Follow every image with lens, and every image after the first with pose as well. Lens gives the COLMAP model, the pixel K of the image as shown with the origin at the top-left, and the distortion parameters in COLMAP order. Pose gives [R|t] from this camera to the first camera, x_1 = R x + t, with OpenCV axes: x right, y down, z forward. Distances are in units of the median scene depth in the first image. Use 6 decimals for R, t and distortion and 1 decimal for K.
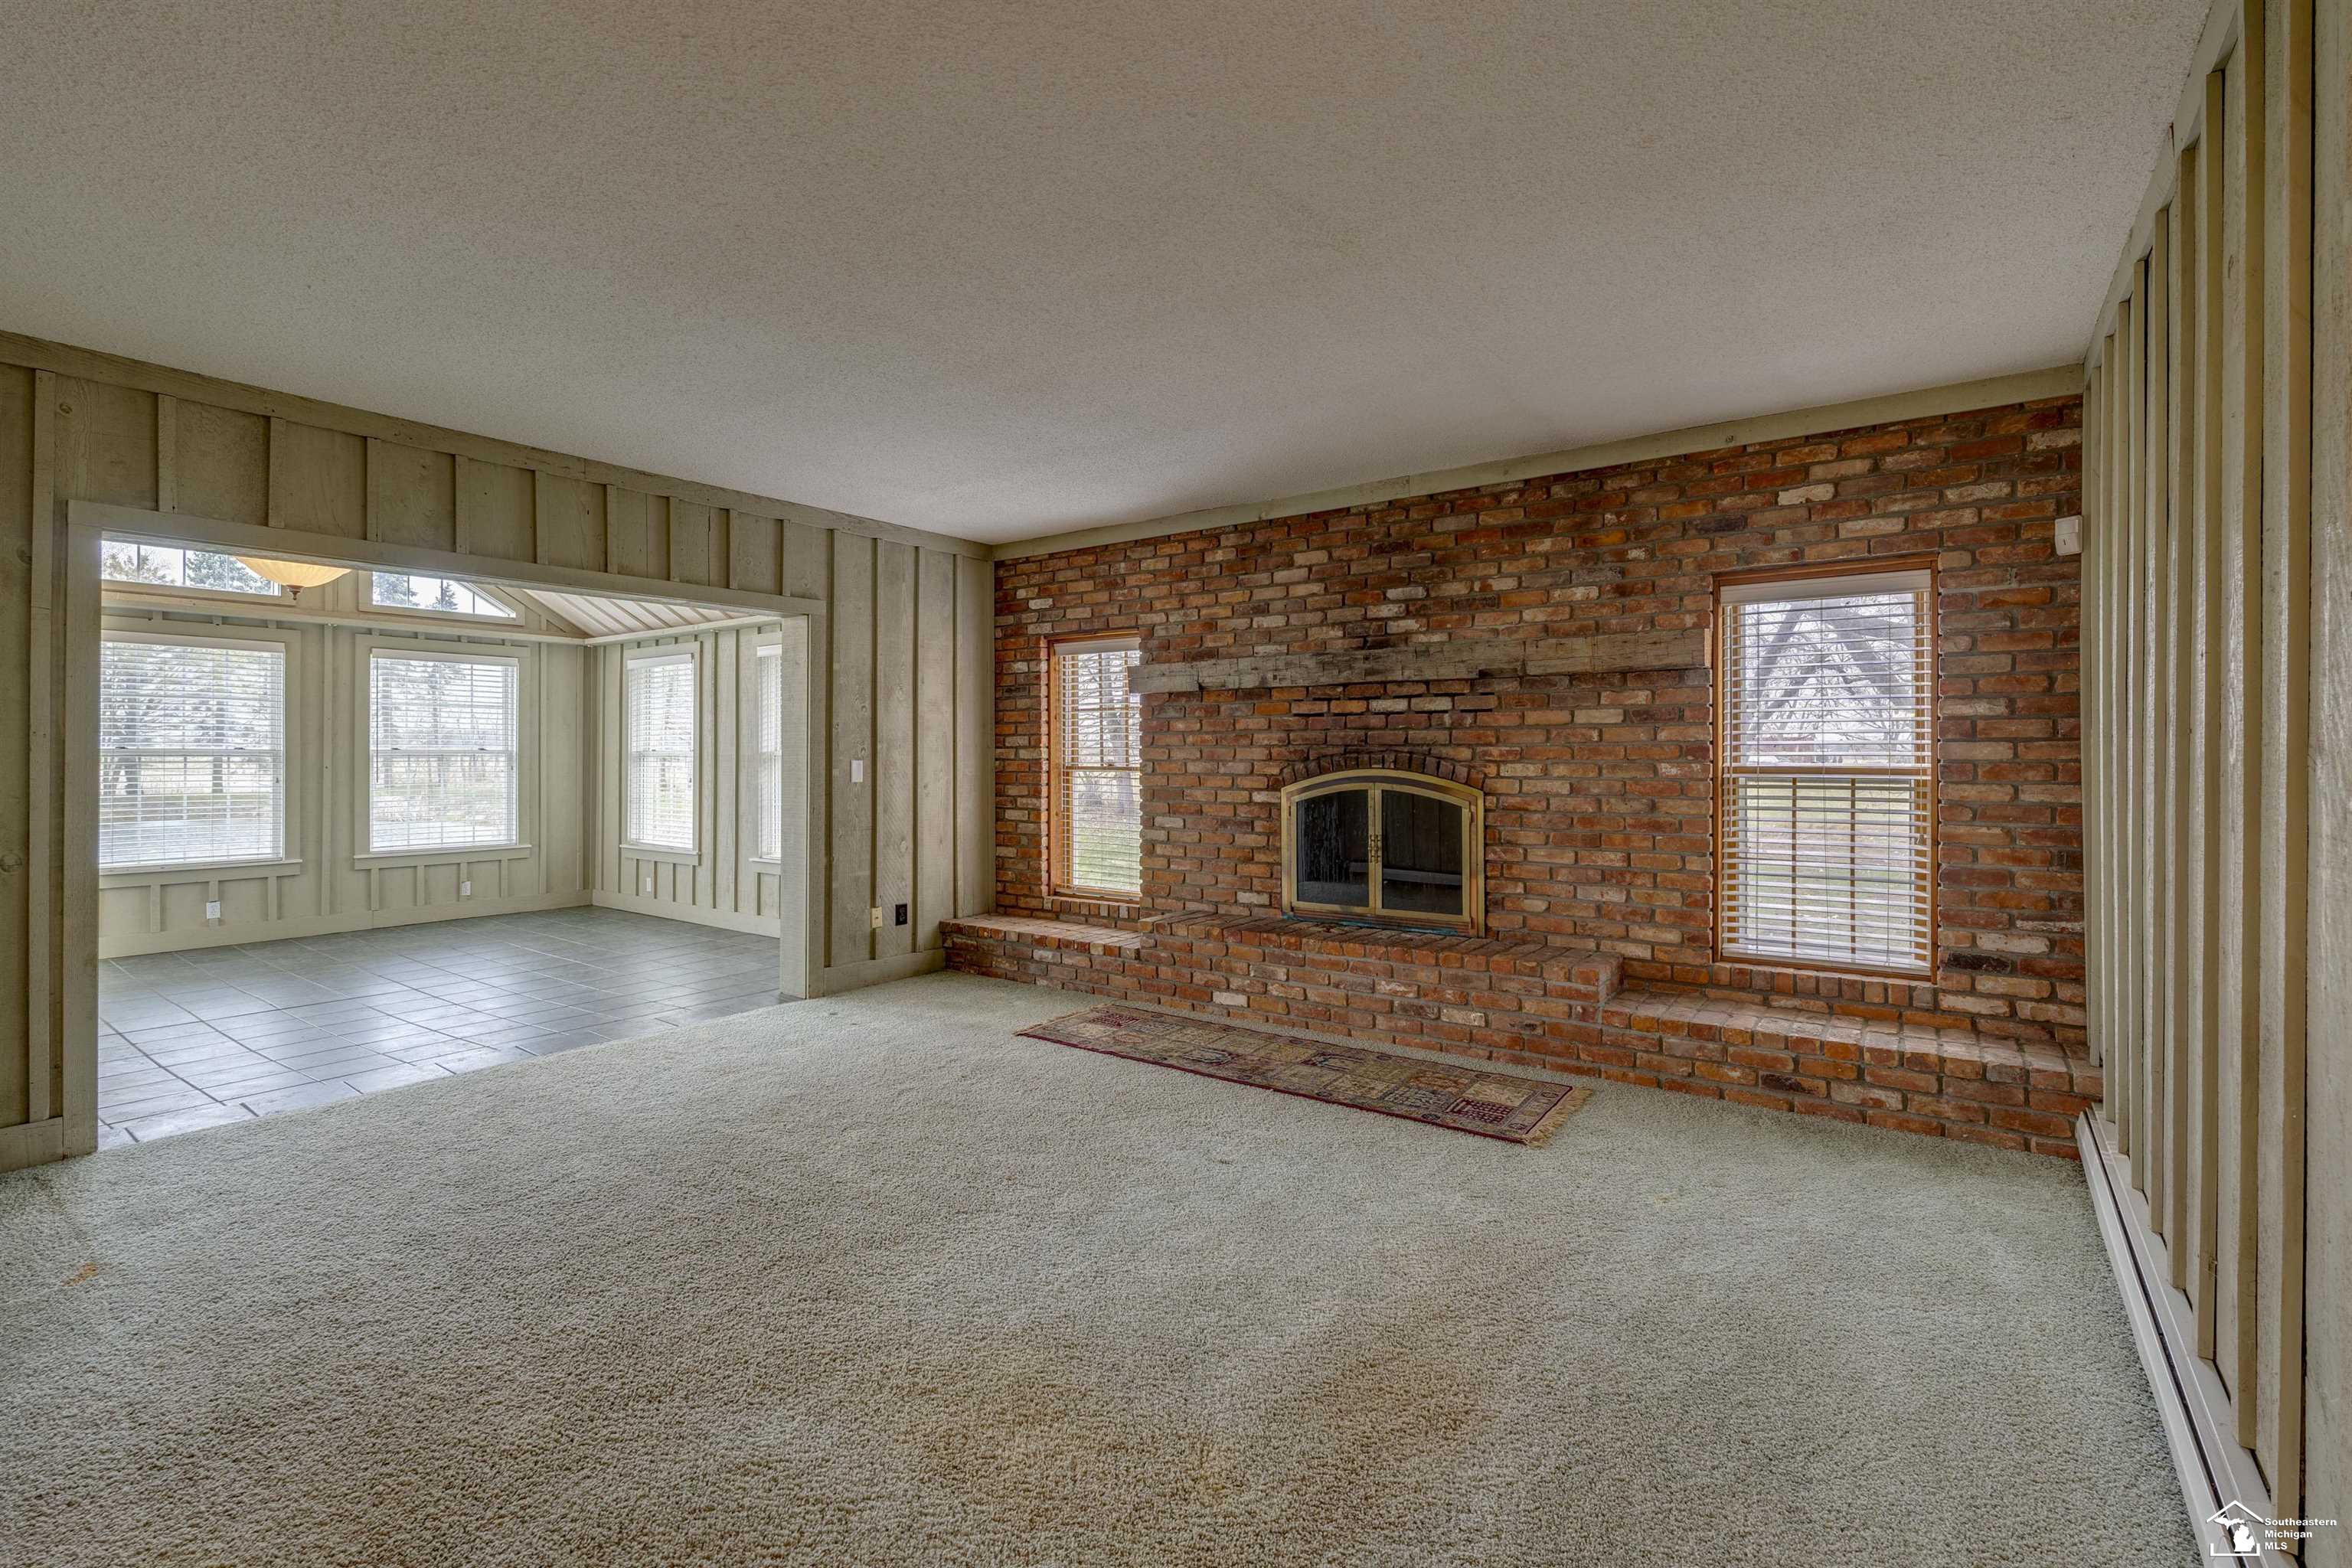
lens RADIAL K [[1046.3, 0, 1171.8], [0, 1046.3, 760.7], [0, 0, 1]] dist [0.000887, 0.000050]
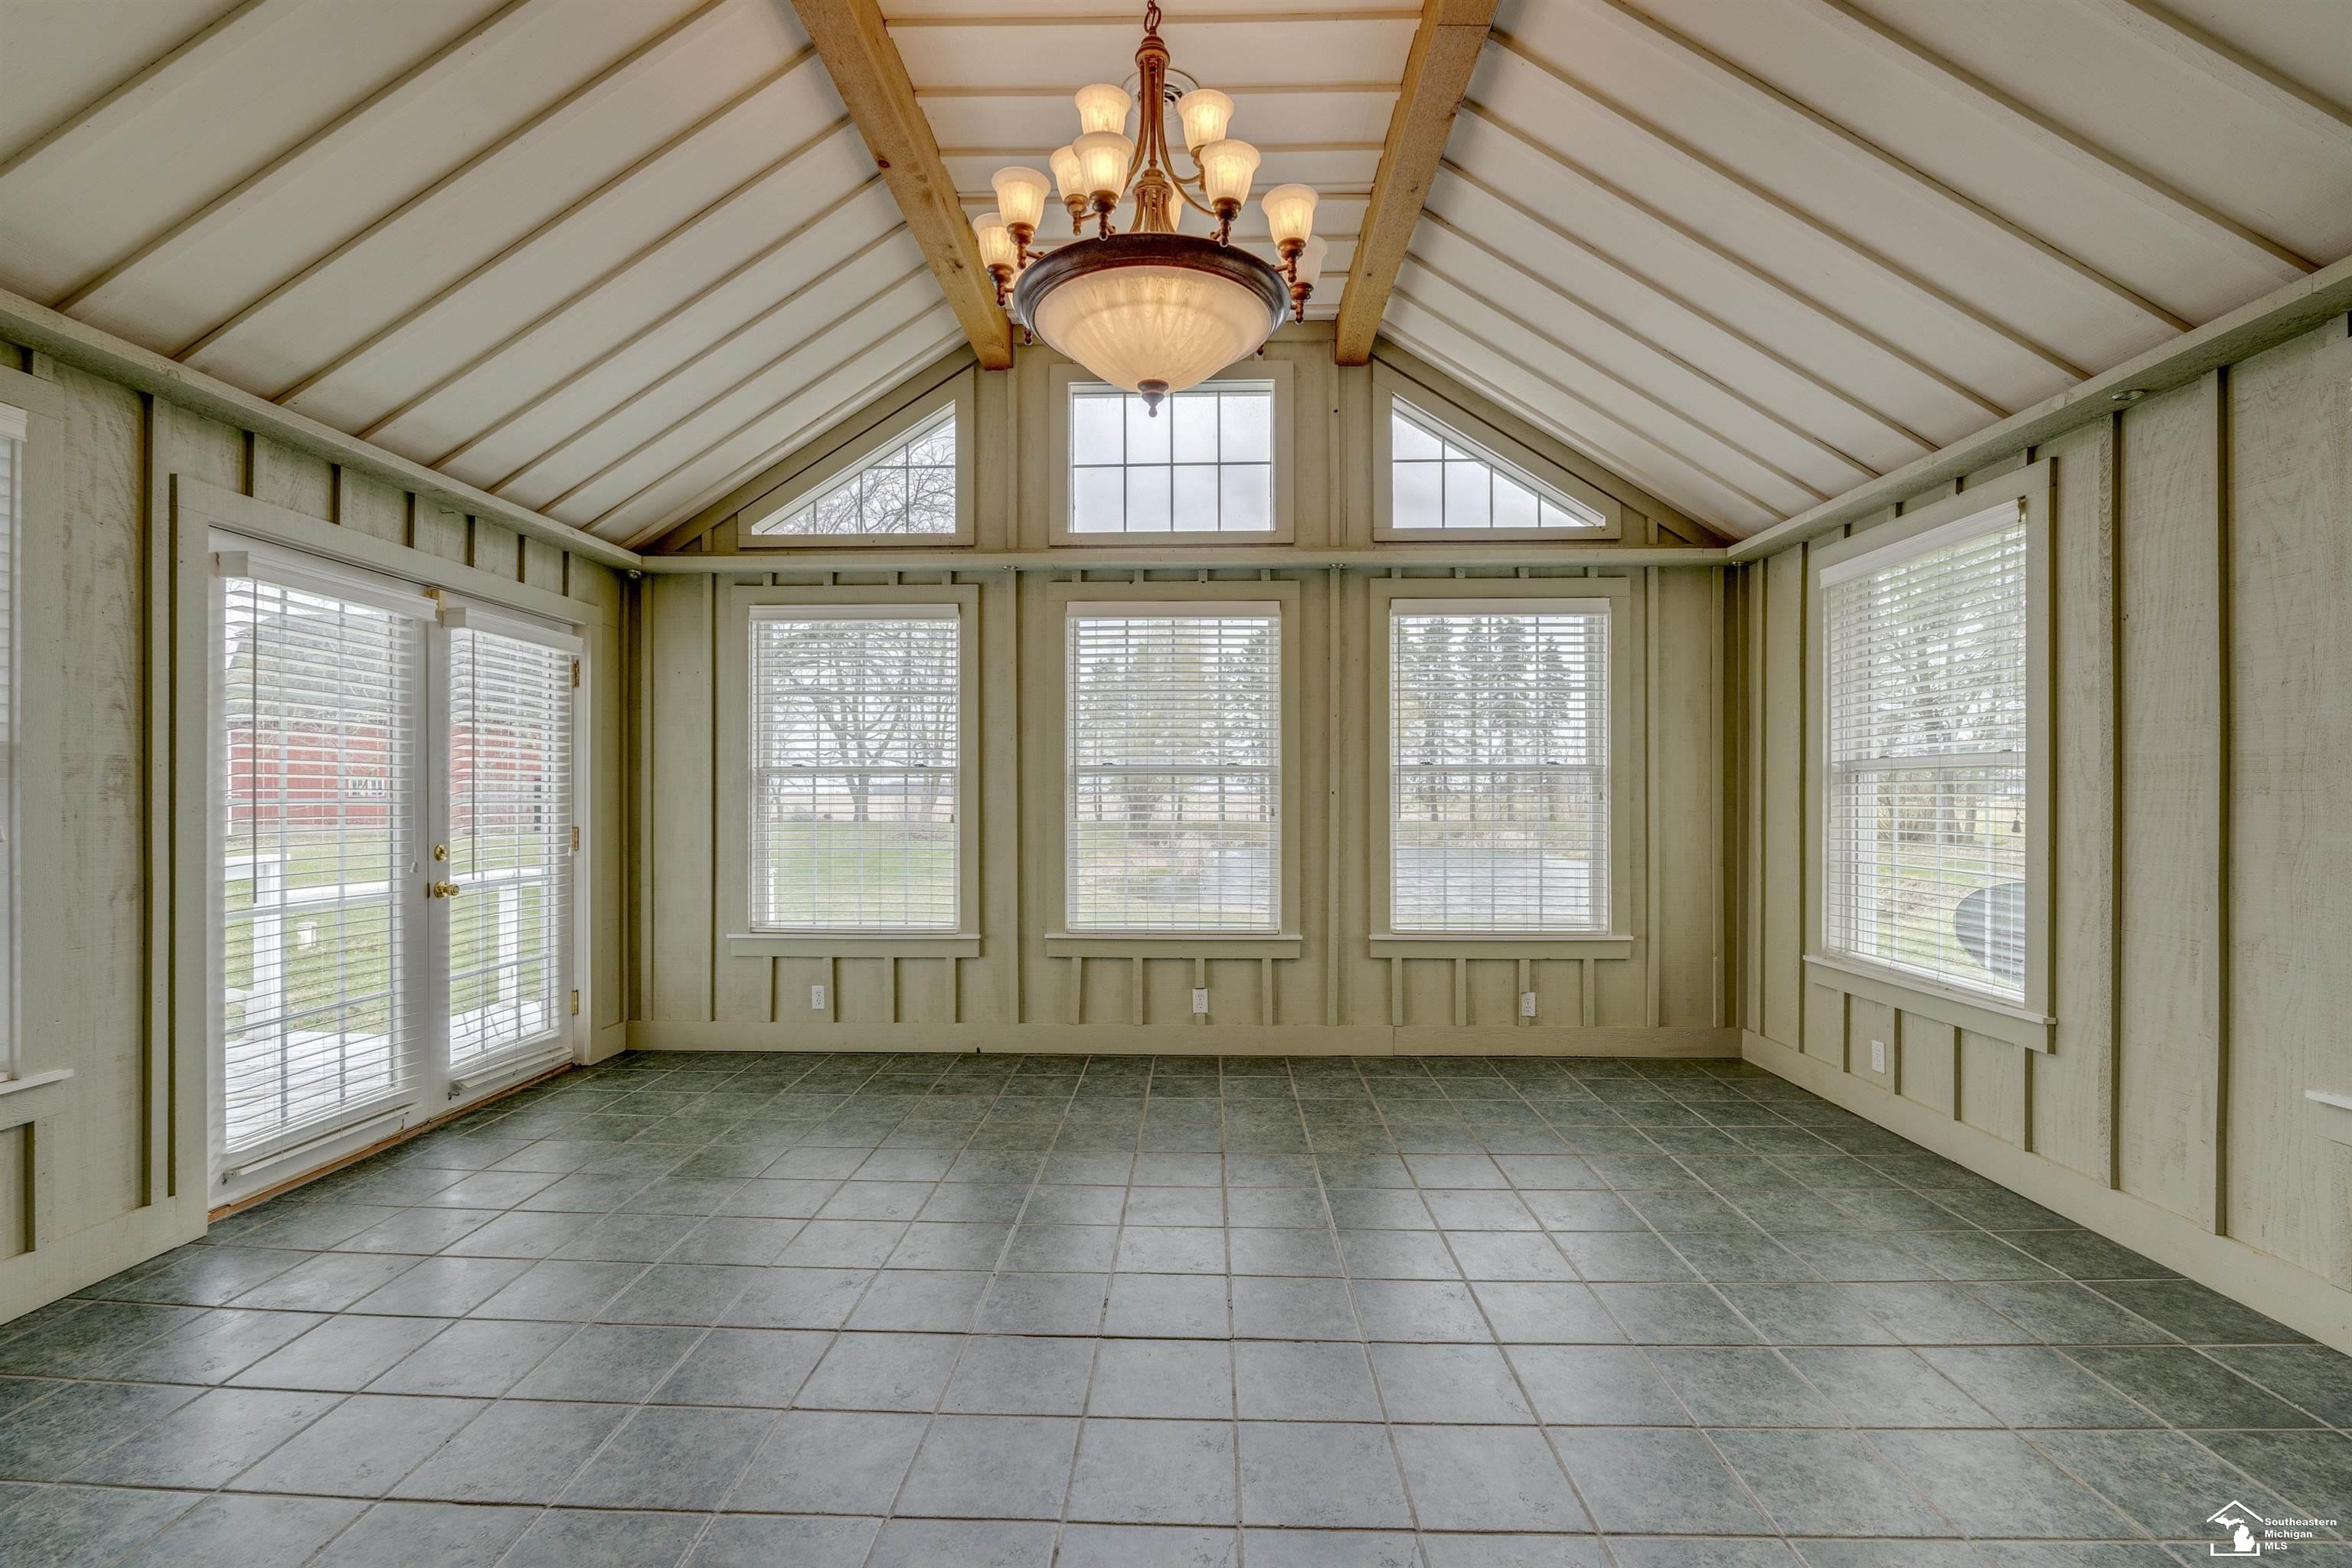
lens RADIAL K [[1046.3, 0, 1174.1], [0, 1046.3, 784.0], [0, 0, 1]] dist [0.000887, 0.000050]
pose [[0.575615, -0.008460, -0.817677, -0.325025], [-0.001966, 0.999929, -0.011730, 0.008350], [0.817719, 0.008360, 0.575557, 0.525378]]
